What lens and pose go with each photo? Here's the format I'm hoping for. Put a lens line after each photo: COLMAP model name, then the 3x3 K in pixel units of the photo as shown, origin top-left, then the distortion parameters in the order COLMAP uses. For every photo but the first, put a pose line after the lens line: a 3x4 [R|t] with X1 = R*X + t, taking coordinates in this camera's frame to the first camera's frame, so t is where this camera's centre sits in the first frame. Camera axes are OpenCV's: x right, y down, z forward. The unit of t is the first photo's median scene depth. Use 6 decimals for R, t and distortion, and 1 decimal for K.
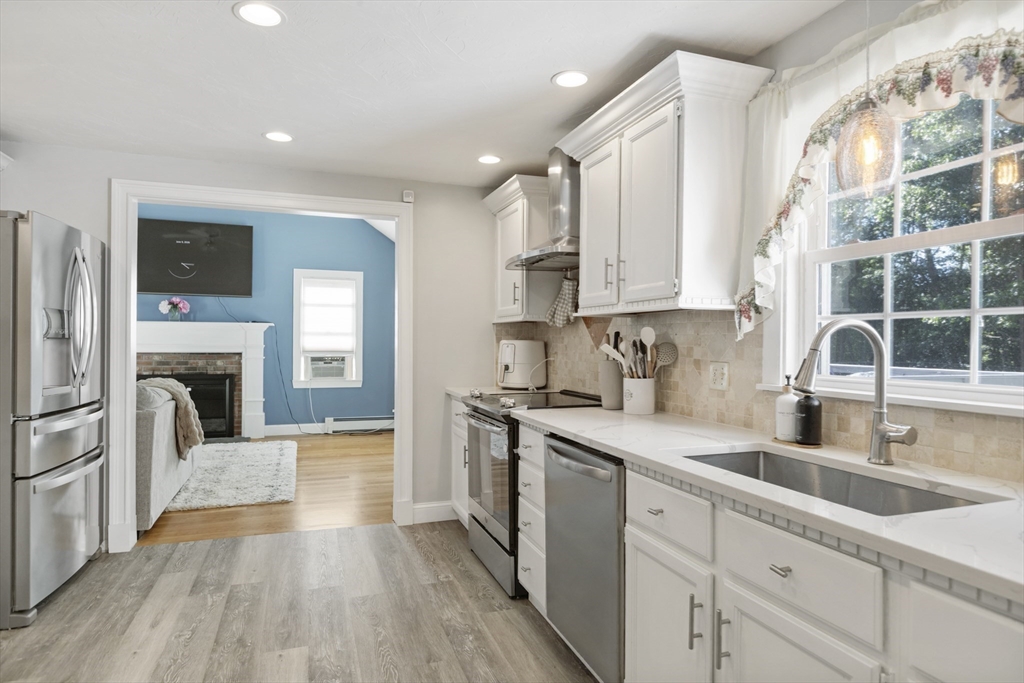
lens RADIAL K [[593.1, 0, 511.6], [0, 593.1, 343.5], [0, 0, 1]] dist [-0.002475, -0.000337]
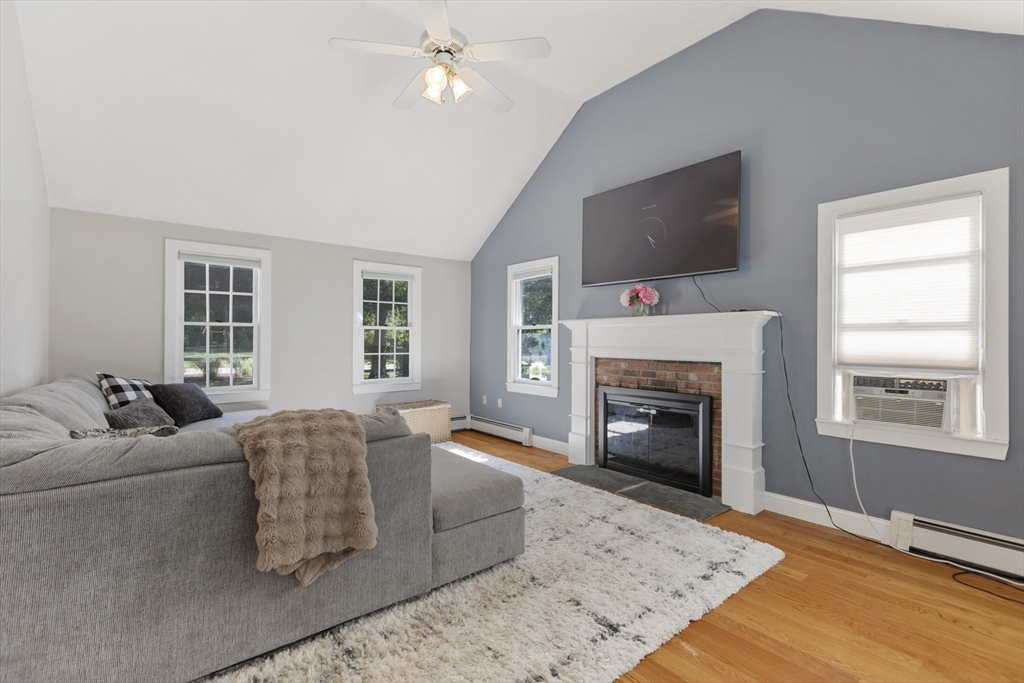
lens RADIAL K [[462.3, 0, 513.2], [0, 462.3, 339.1], [0, 0, 1]] dist [0.002484, 0.000208]
pose [[0.343899, -0.007296, -0.938978, -0.163564], [0.001274, 0.999973, -0.007303, -0.010389], [0.939006, 0.001315, 0.343899, 1.272551]]
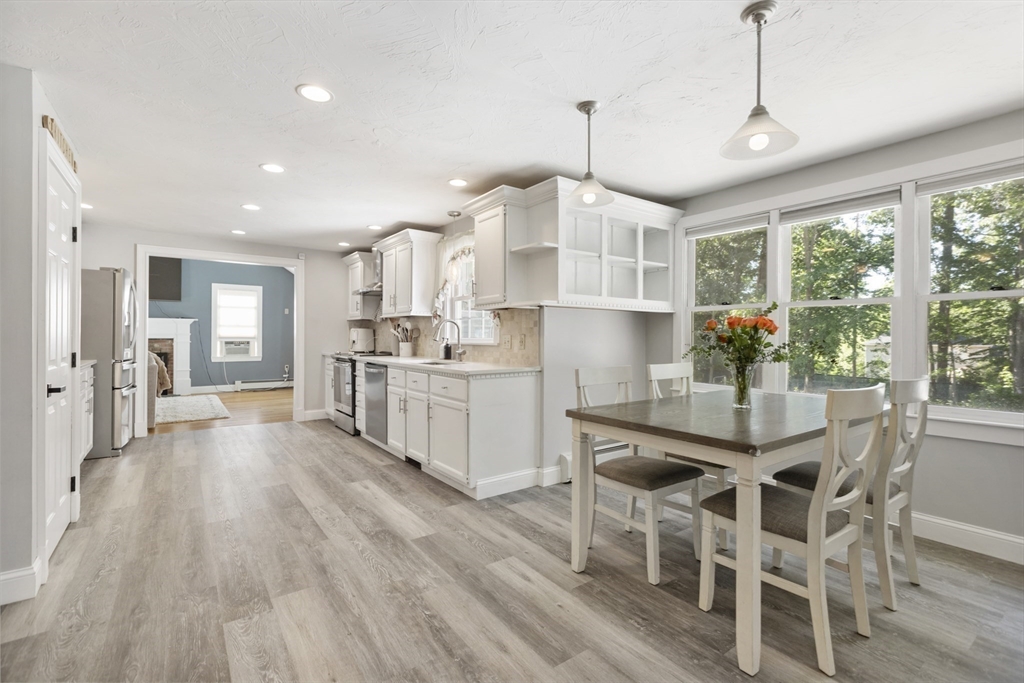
lens RADIAL K [[462.3, 0, 513.2], [0, 462.3, 339.1], [0, 0, 1]] dist [0.002484, 0.000208]
pose [[0.958187, -0.003539, 0.286120, 0.065324], [0.001987, 0.999982, 0.005715, 0.024504], [-0.286135, -0.004908, 0.958177, -0.735163]]
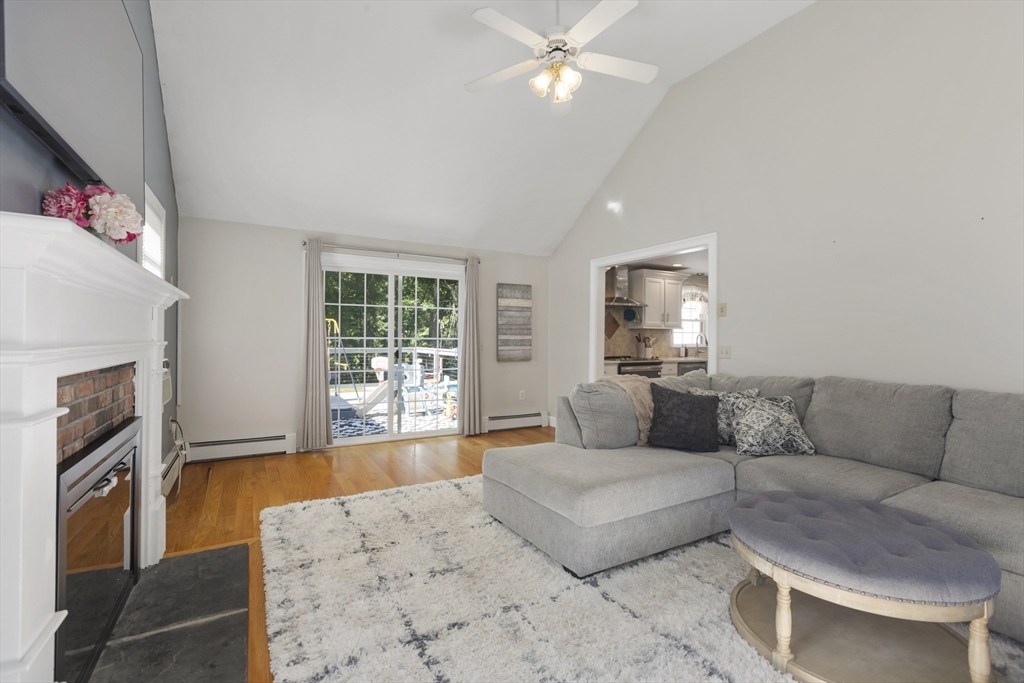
lens RADIAL K [[462.3, 0, 513.2], [0, 462.3, 339.1], [0, 0, 1]] dist [0.002484, 0.000208]
pose [[-0.173304, -0.010477, 0.984813, -1.654842], [-0.006516, 0.999934, 0.009491, -0.007713], [-0.984847, -0.004773, -0.173361, 1.624875]]
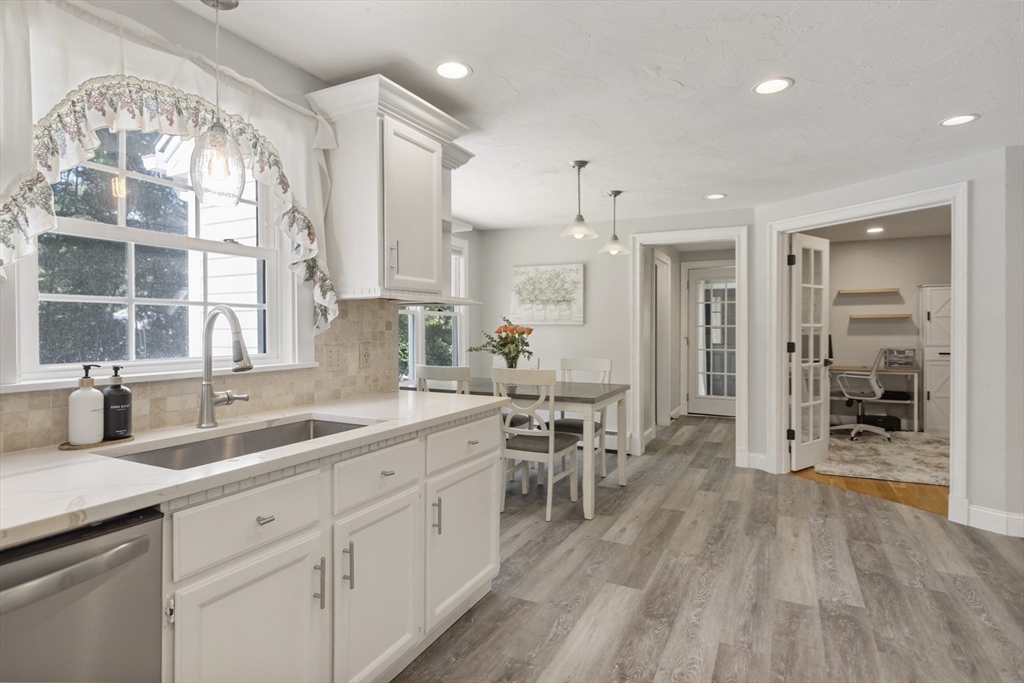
lens RADIAL K [[534.8, 0, 510.3], [0, 534.8, 332.3], [0, 0, 1]] dist [0.003042, -0.000407]
pose [[-0.689545, -0.012327, 0.724138, -0.258428], [-0.004069, 0.999905, 0.013147, -0.003318], [-0.724232, 0.006119, -0.689529, 0.571682]]
